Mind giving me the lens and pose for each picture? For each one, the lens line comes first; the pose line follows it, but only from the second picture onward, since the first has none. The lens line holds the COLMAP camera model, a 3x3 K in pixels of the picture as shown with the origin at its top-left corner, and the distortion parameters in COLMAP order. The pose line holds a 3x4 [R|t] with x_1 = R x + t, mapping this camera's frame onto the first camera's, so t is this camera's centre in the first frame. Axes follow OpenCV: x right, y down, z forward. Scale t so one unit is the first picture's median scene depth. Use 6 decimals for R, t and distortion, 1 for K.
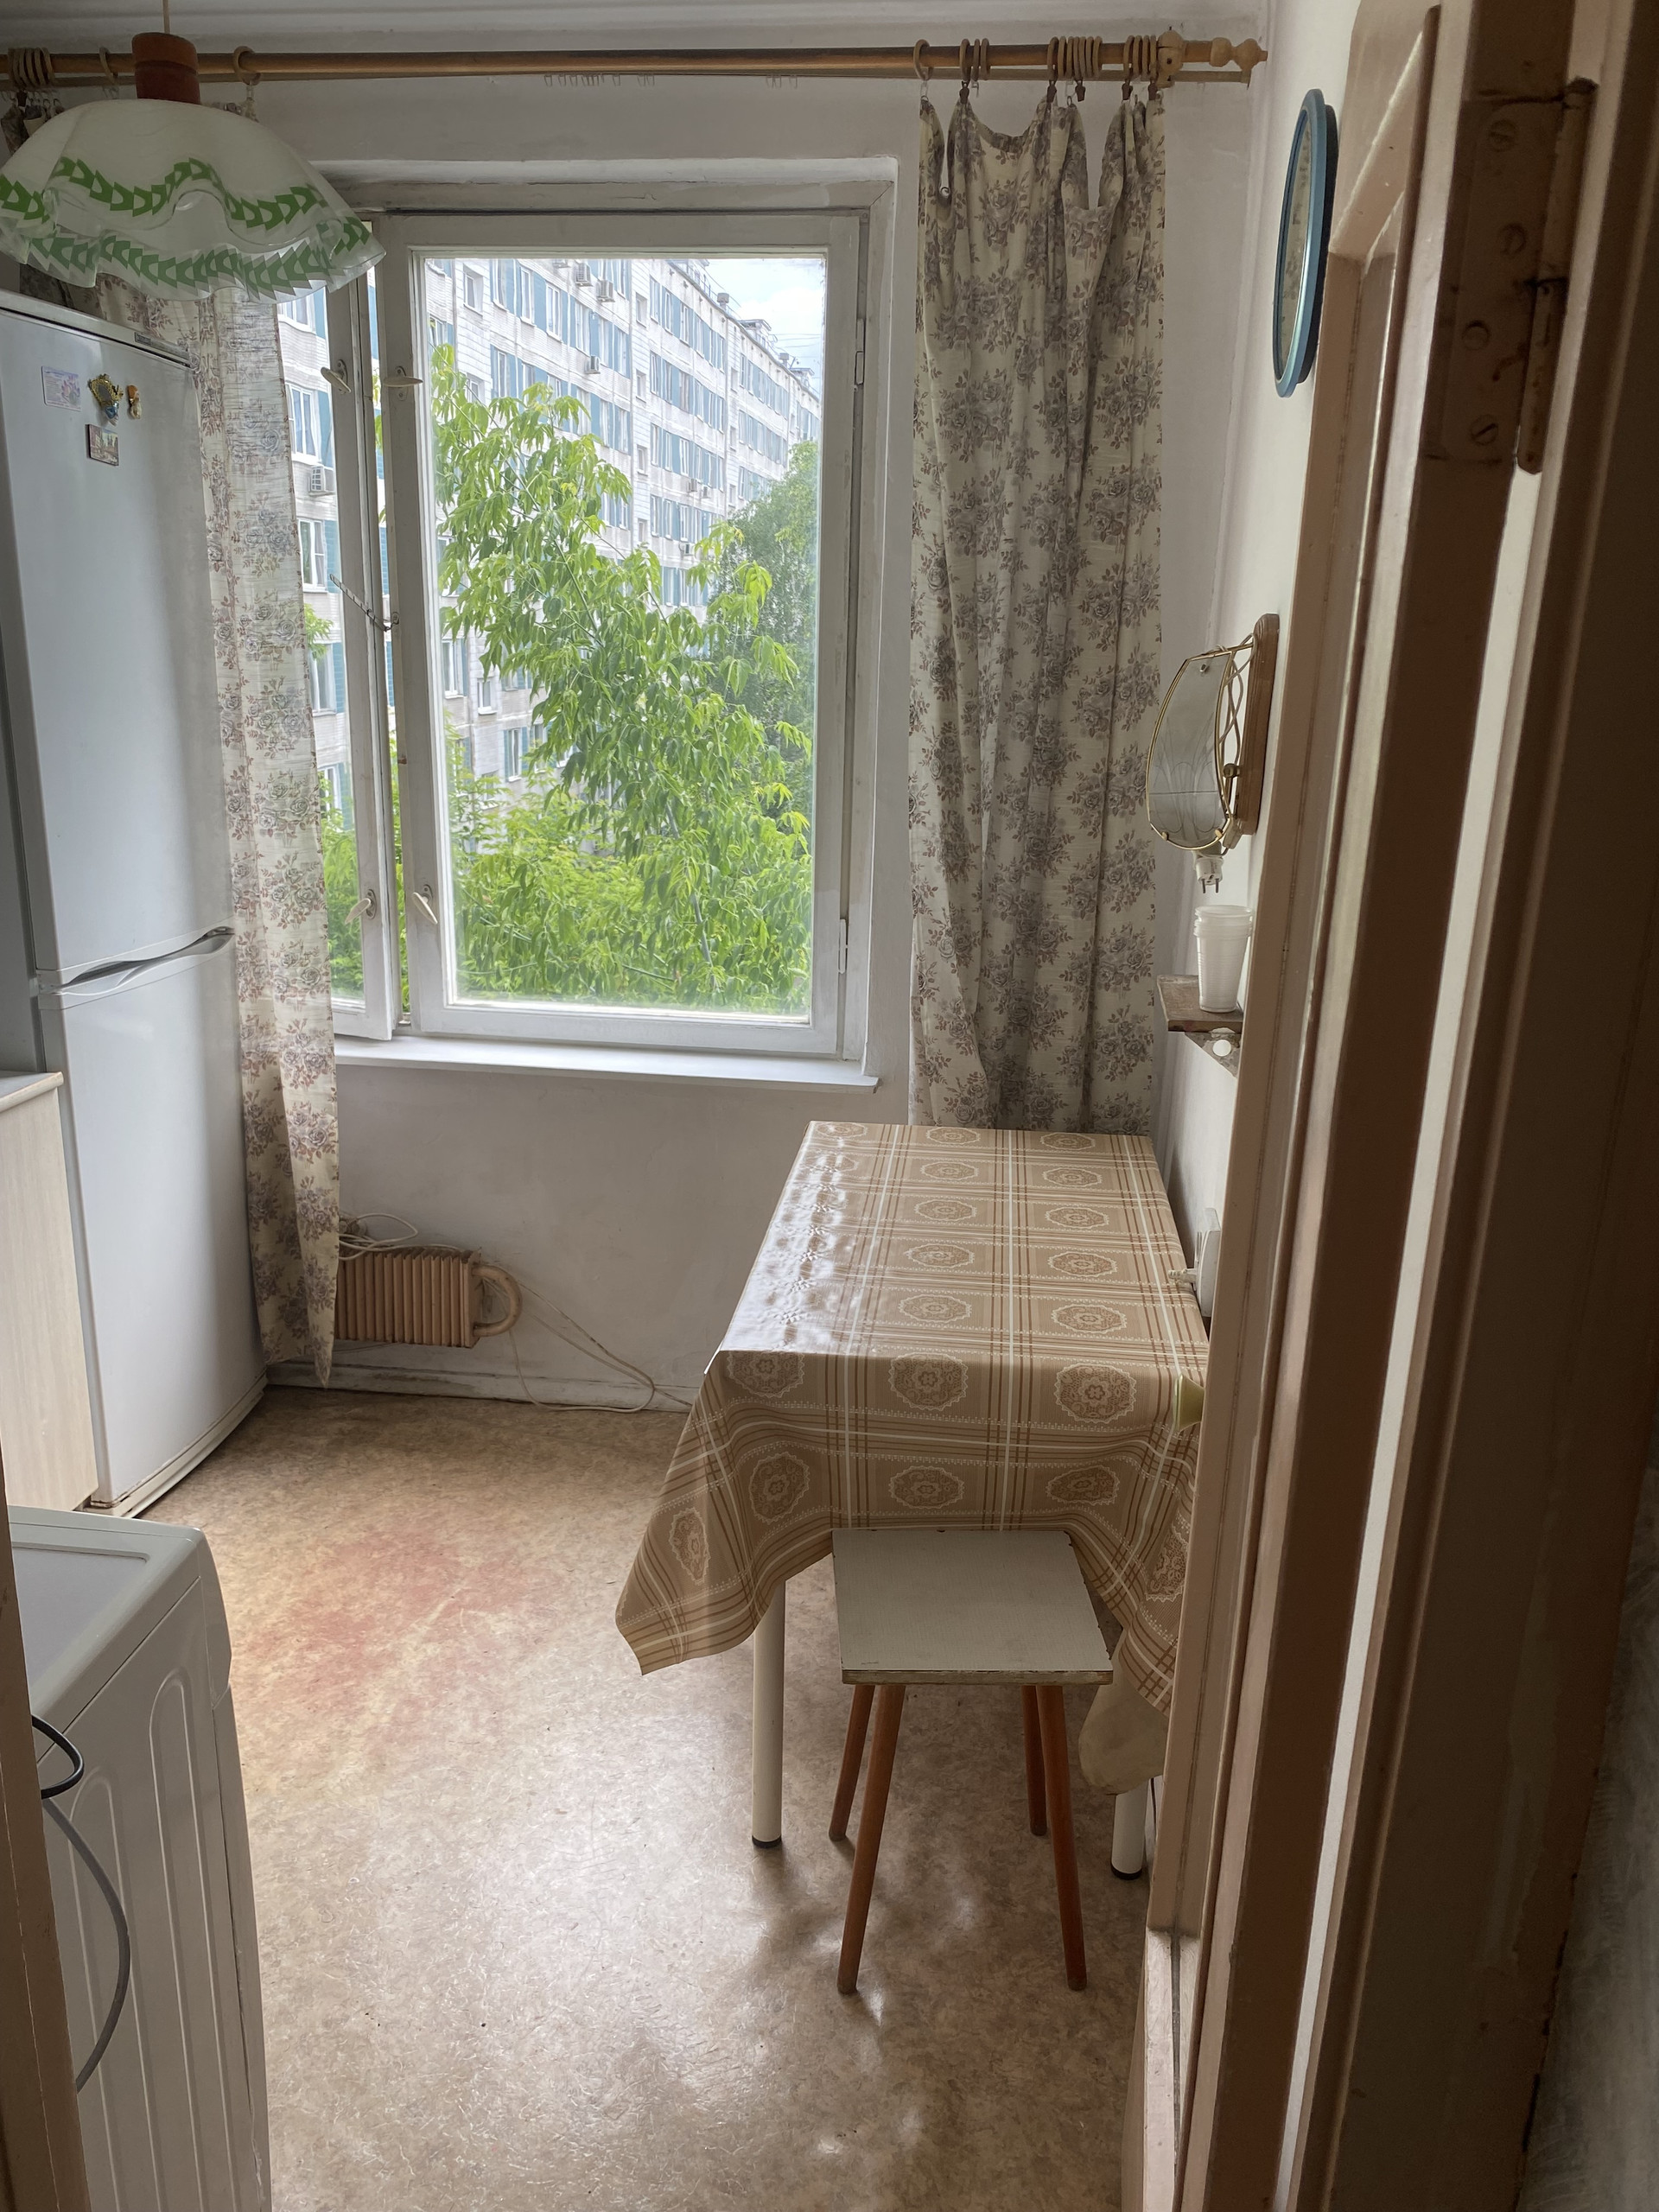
lens RADIAL K [[1710.7, 0, 819.8], [0, 1710.7, 1104.8], [0, 0, 1]] dist [0.031459, -0.043140]
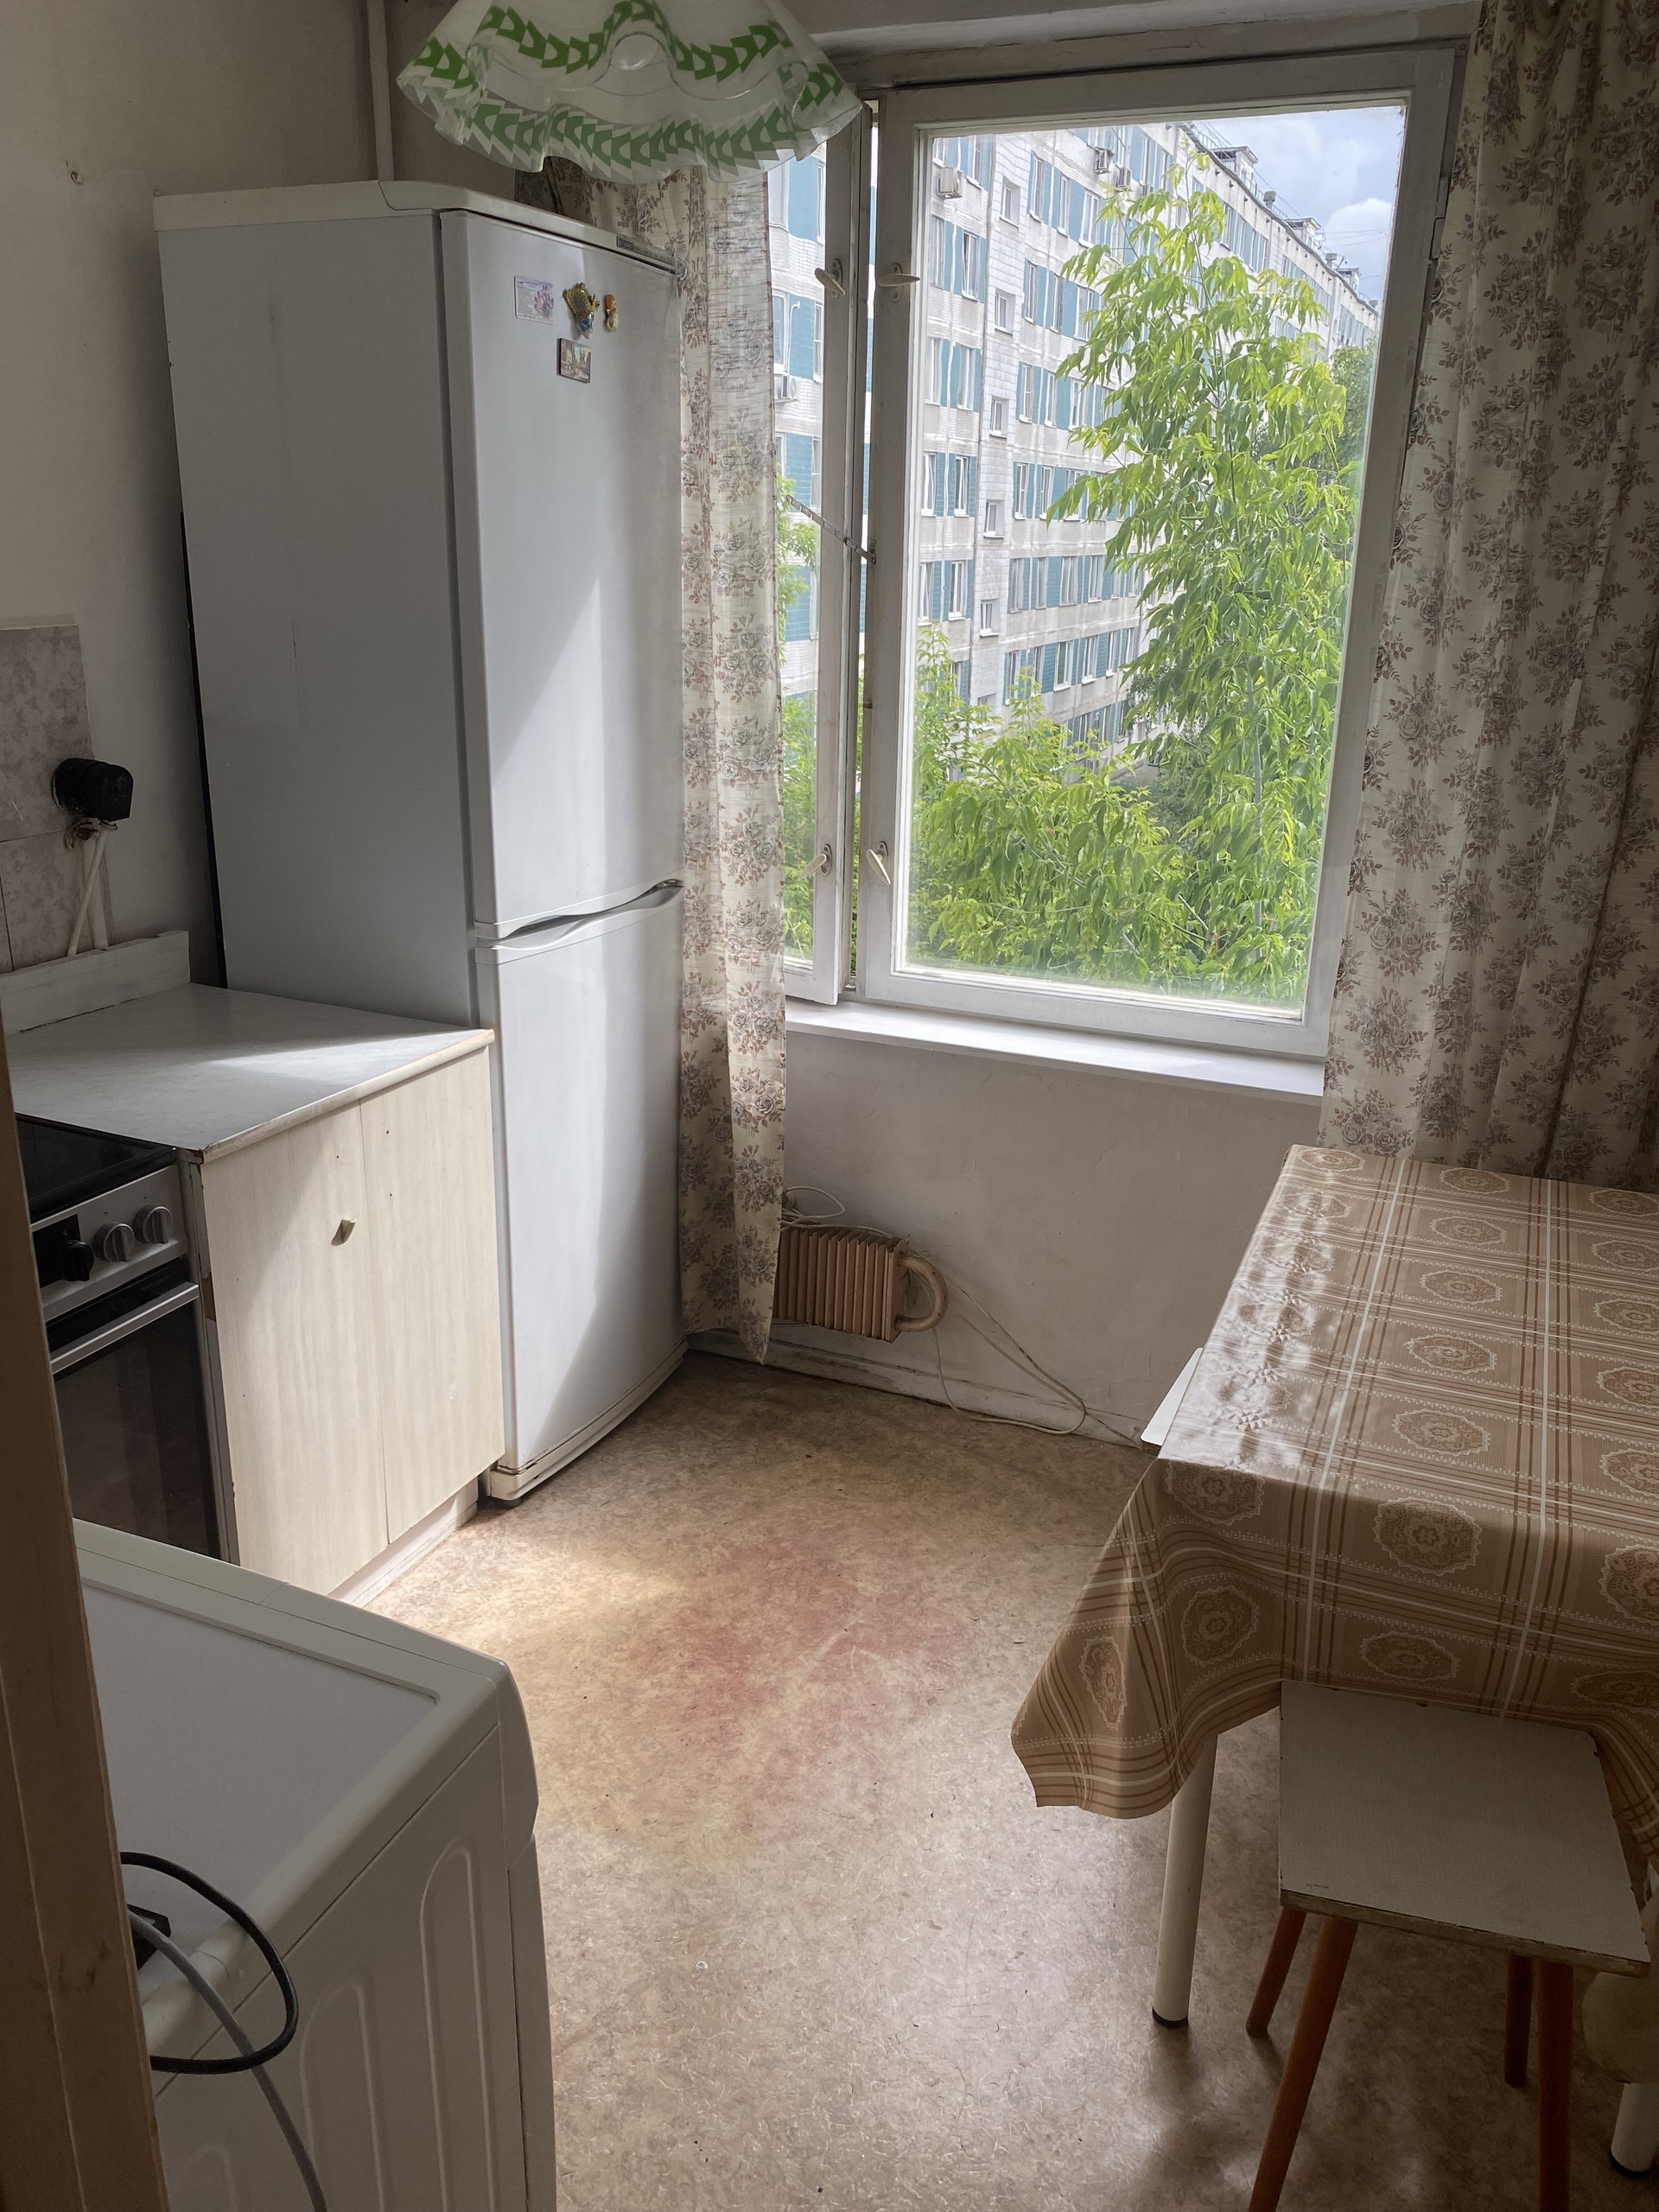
lens RADIAL K [[1710.7, 0, 819.8], [0, 1710.7, 1104.8], [0, 0, 1]] dist [0.031459, -0.043140]
pose [[0.960329, 0.084560, -0.265741, -0.008641], [-0.073192, 0.995940, 0.052414, -0.045502], [0.269094, -0.030885, 0.962618, 0.142155]]
